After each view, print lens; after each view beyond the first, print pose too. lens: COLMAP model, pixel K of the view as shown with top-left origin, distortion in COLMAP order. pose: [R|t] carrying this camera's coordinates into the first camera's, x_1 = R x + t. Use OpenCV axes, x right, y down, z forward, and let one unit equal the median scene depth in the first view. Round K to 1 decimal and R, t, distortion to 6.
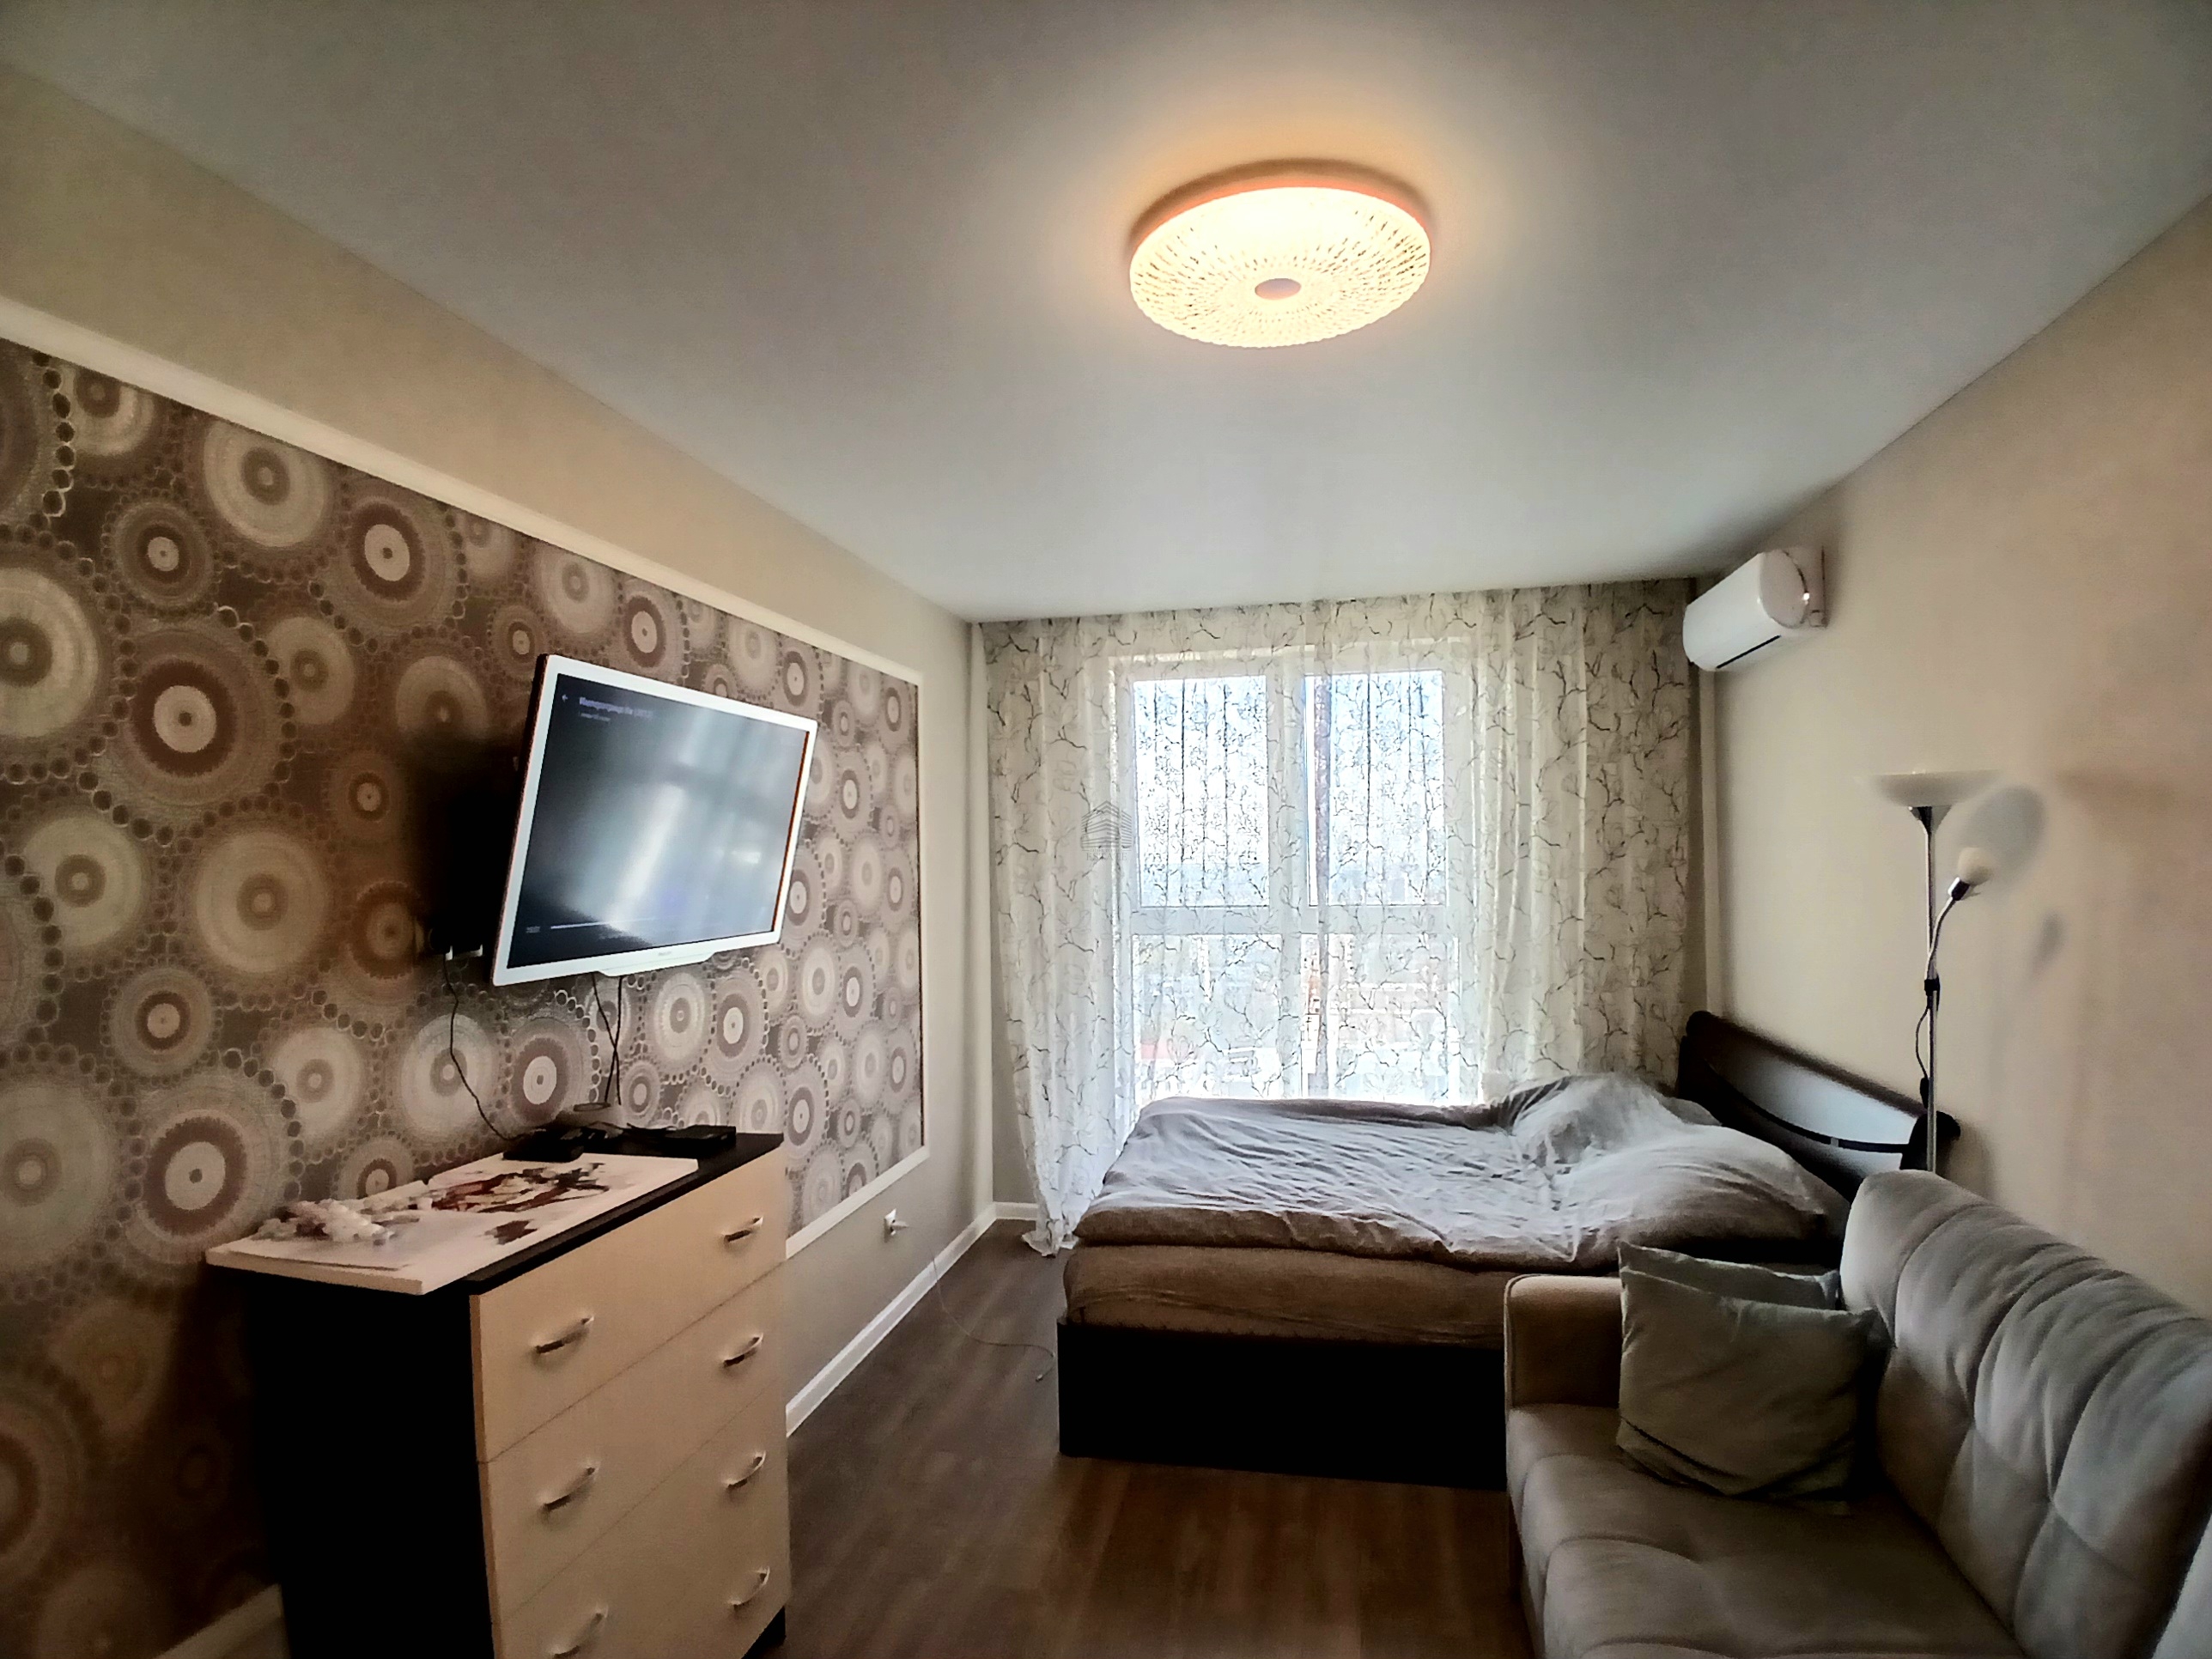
lens RADIAL K [[1113.1, 0, 1145.6], [0, 1113.1, 858.4], [0, 0, 1]] dist [0.003683, -0.038464]
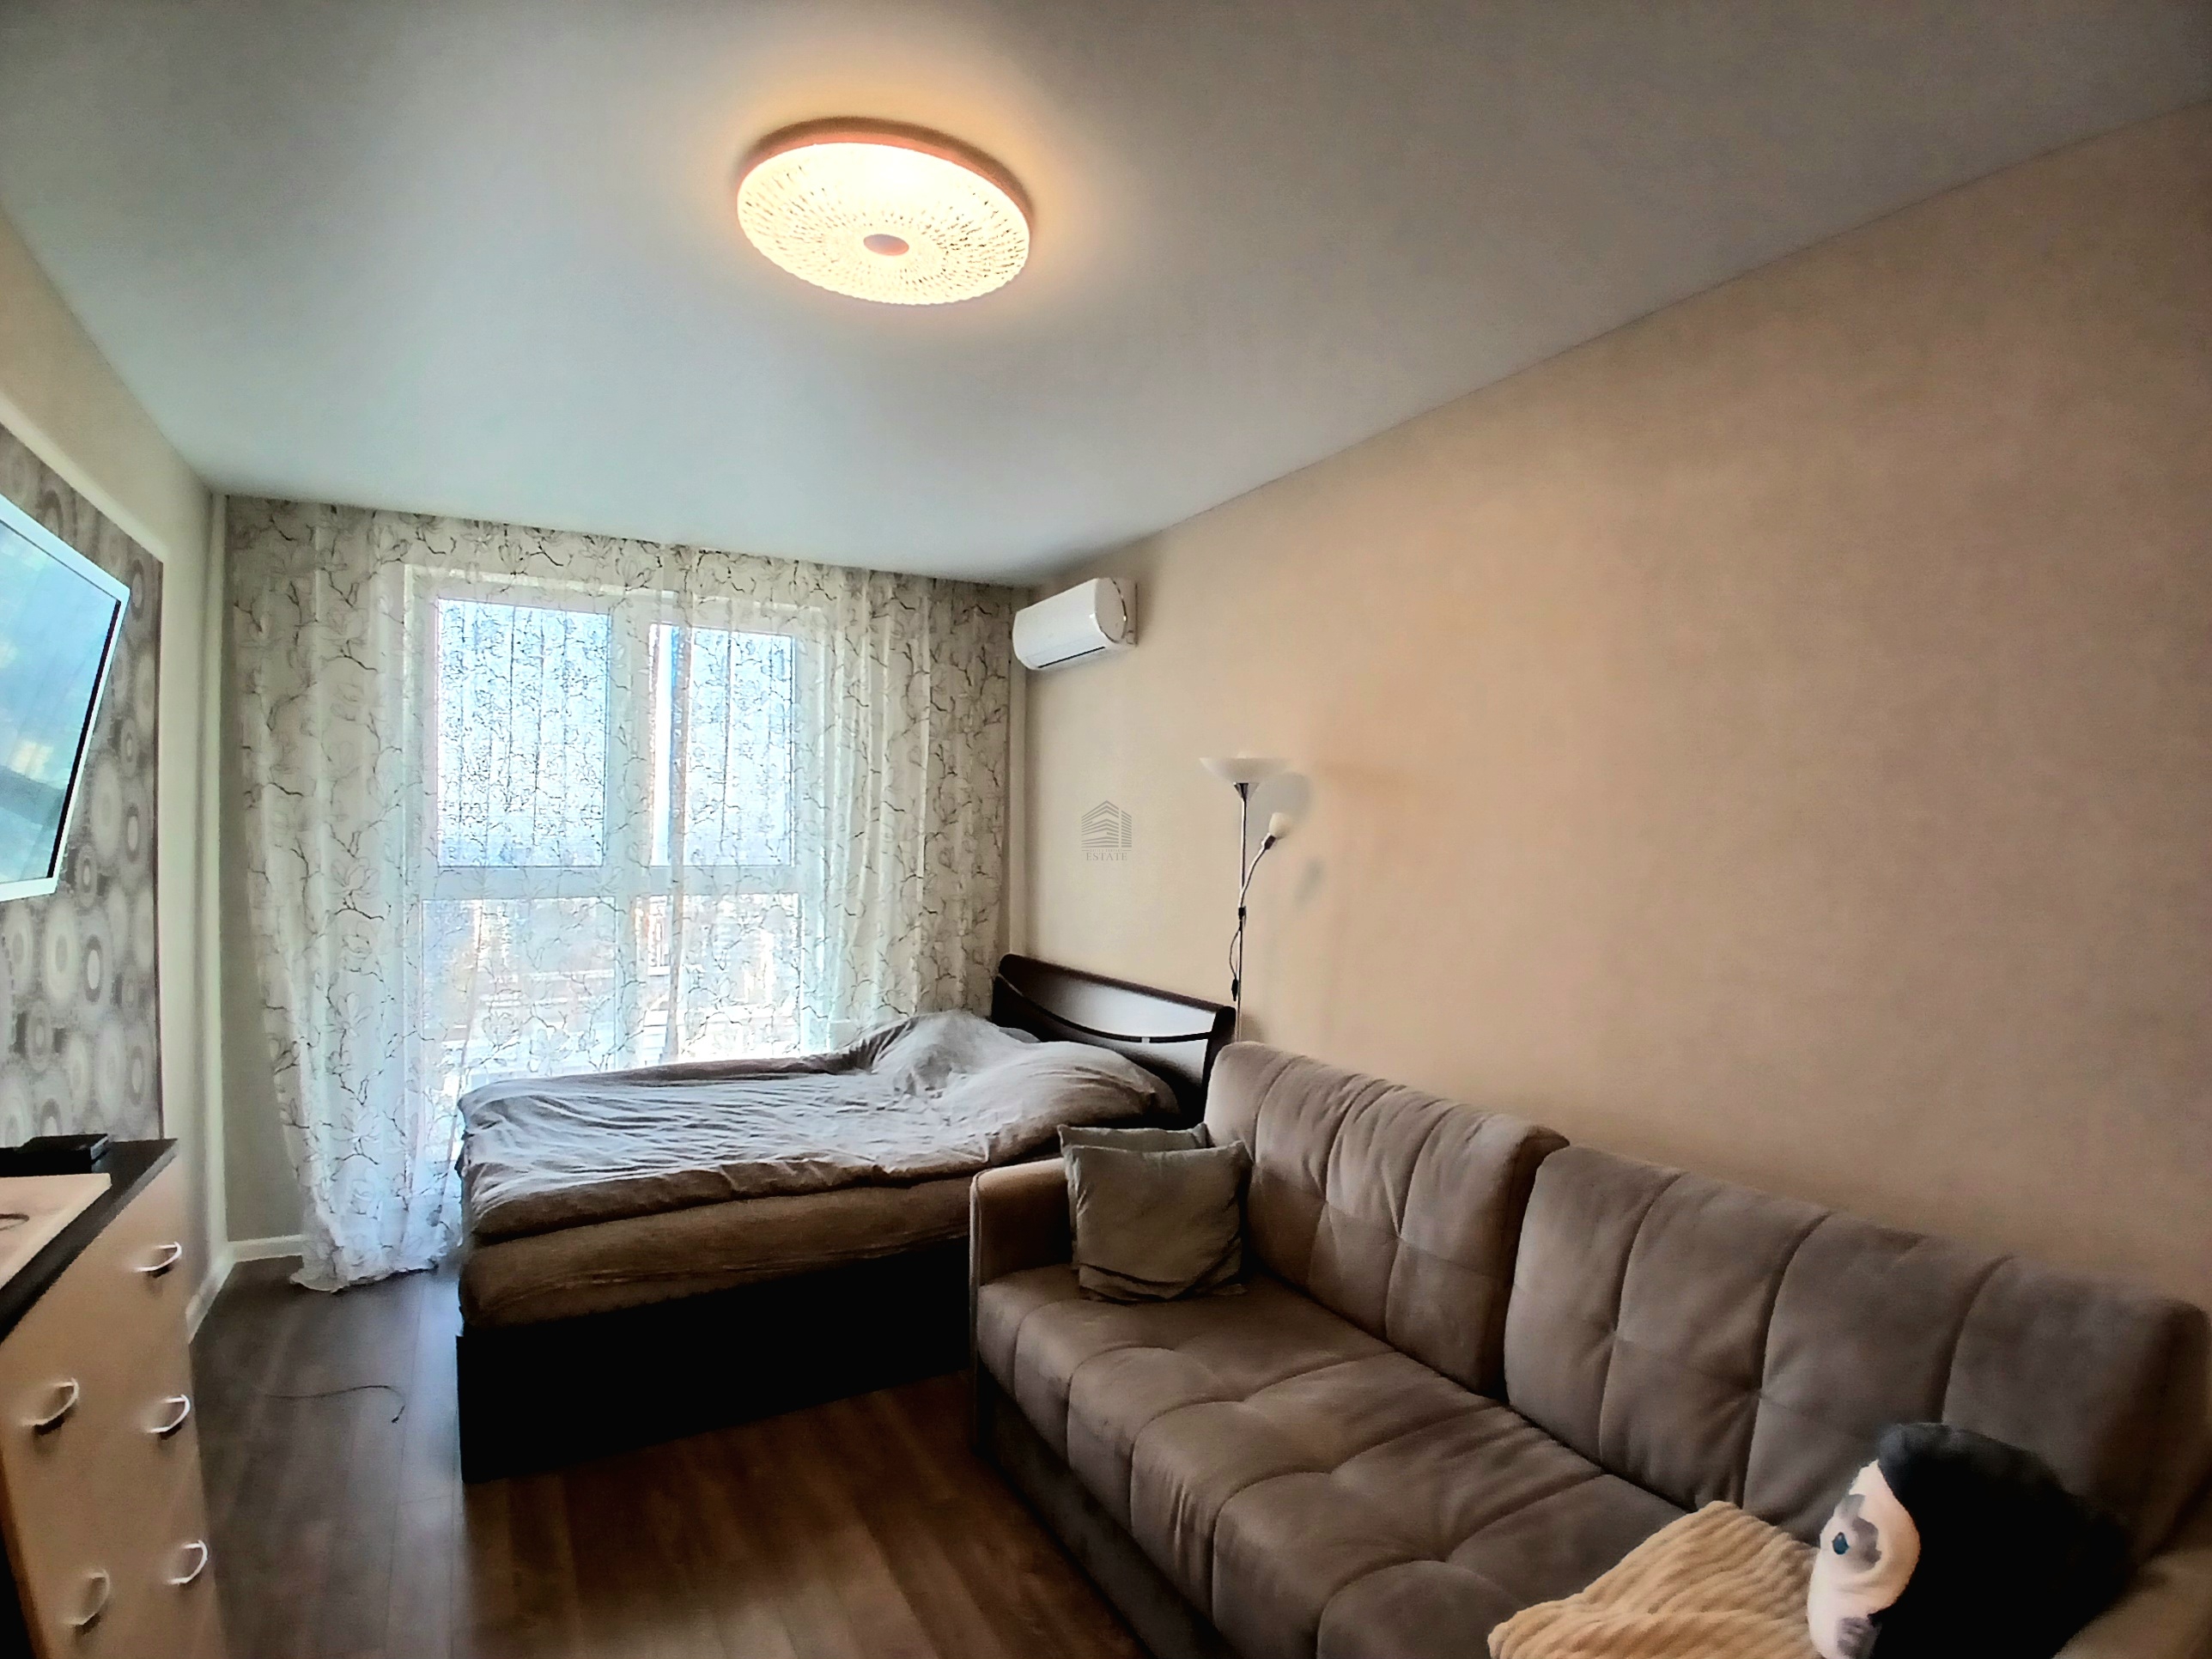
lens RADIAL K [[1093.2, 0, 1142.1], [0, 1093.2, 860.4], [0, 0, 1]] dist [0.012856, -0.052697]
pose [[0.753613, 0.009765, 0.657246, -0.200390], [-0.021181, 0.999731, 0.009434, 0.027475], [-0.656978, -0.021031, 0.753617, 0.031136]]
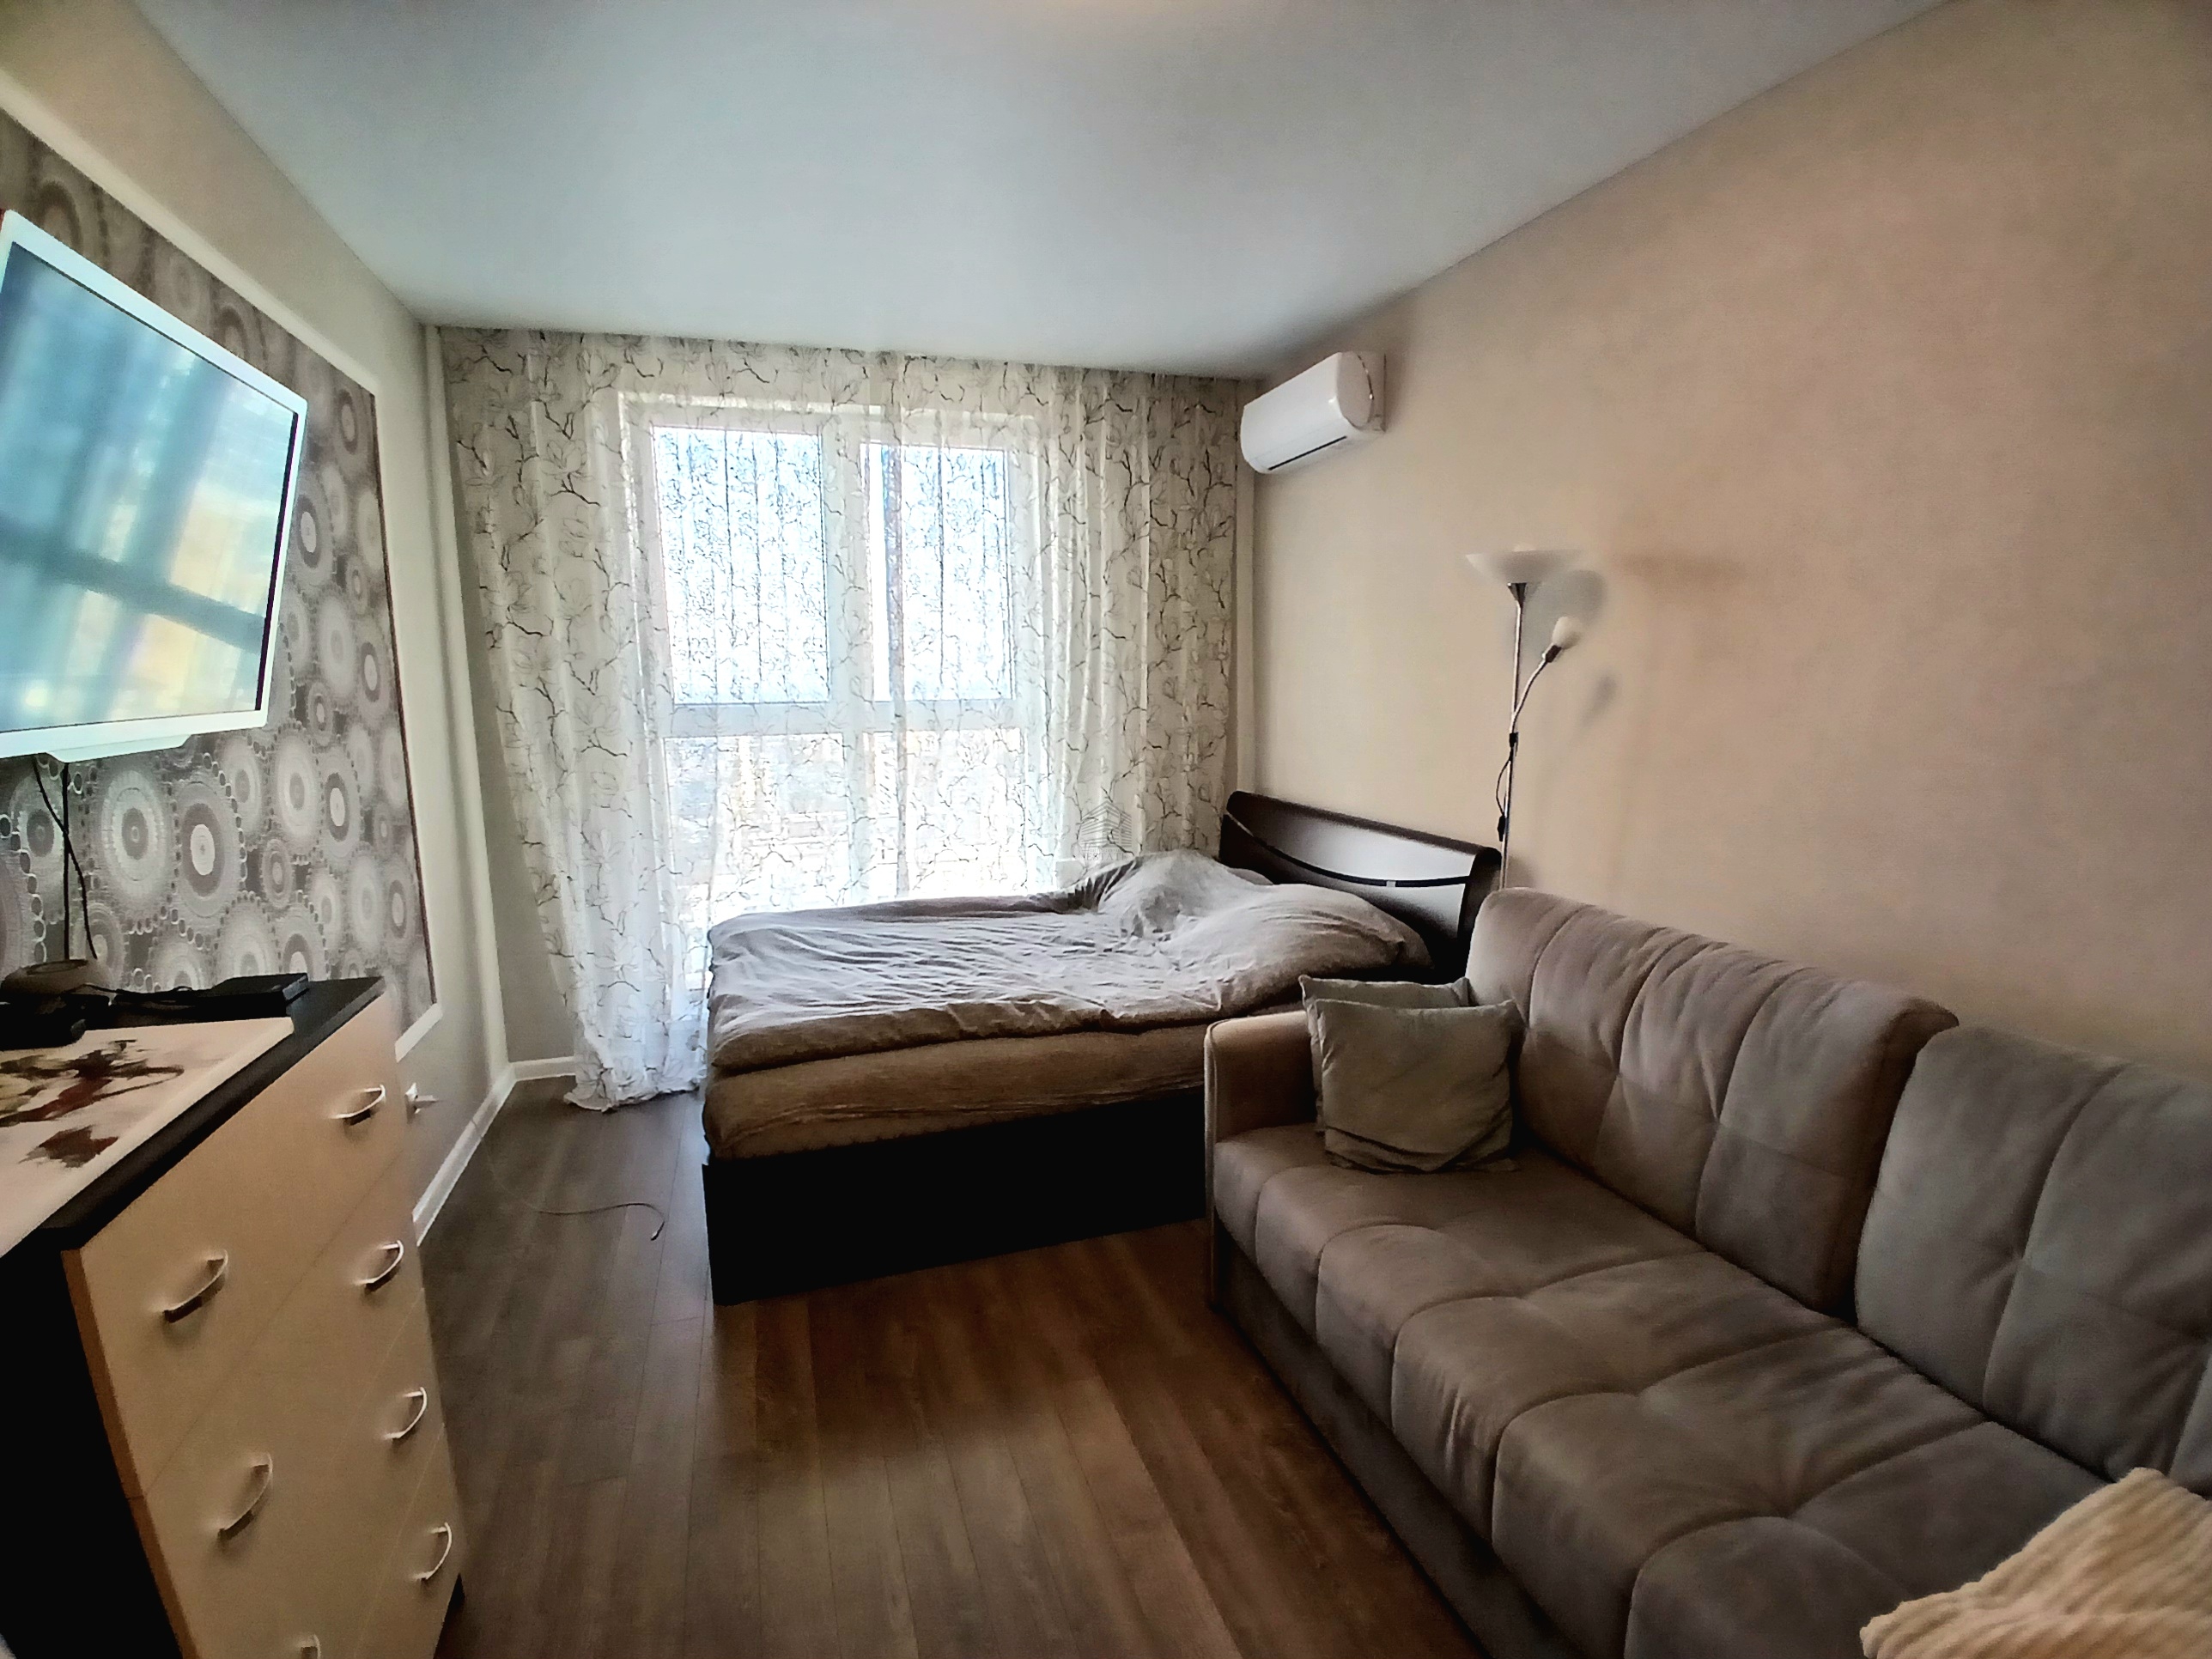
lens RADIAL K [[1093.2, 0, 1142.1], [0, 1093.2, 860.4], [0, 0, 1]] dist [0.012856, -0.052697]
pose [[0.868630, -0.075341, 0.489700, -0.156221], [-0.001199, 0.988049, 0.154138, 0.044252], [-0.495460, -0.134476, 0.858158, 0.114566]]
